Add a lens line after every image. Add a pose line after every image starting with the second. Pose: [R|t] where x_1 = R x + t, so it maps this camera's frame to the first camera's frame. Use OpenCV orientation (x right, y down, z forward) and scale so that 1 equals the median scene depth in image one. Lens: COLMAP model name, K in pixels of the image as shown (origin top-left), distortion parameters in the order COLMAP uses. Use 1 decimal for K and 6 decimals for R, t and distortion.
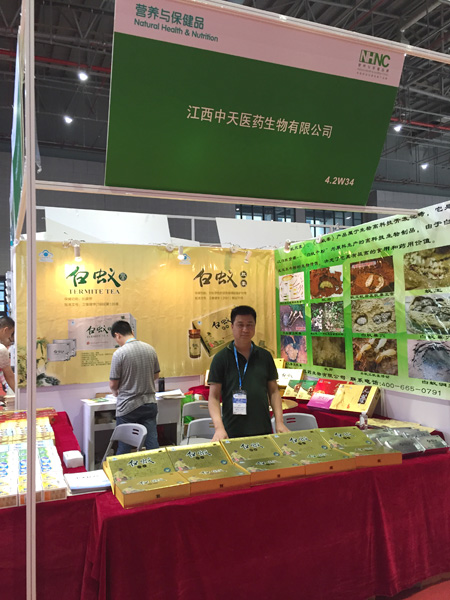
lens RADIAL K [[517.2, 0, 224.5], [0, 517.2, 300.4], [0, 0, 1]] dist [0.042271, -0.011950]
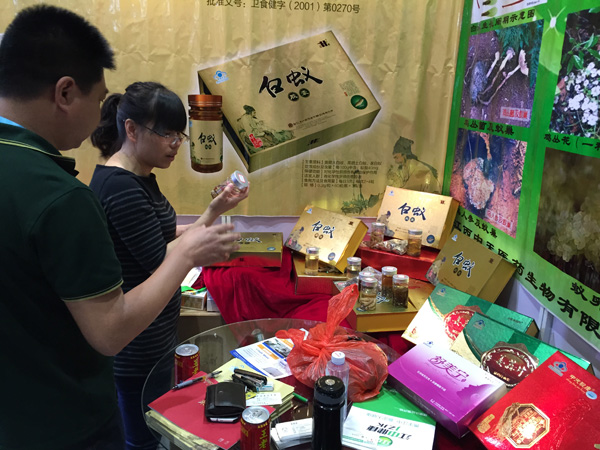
lens RADIAL K [[517.2, 0, 301.4], [0, 517.2, 225.3], [0, 0, 1]] dist [0.042271, -0.011950]
pose [[0.946880, 0.136157, -0.291342, 0.124425], [-0.042951, 0.951375, 0.305025, 0.029093], [0.318707, -0.276308, 0.906686, 0.662960]]
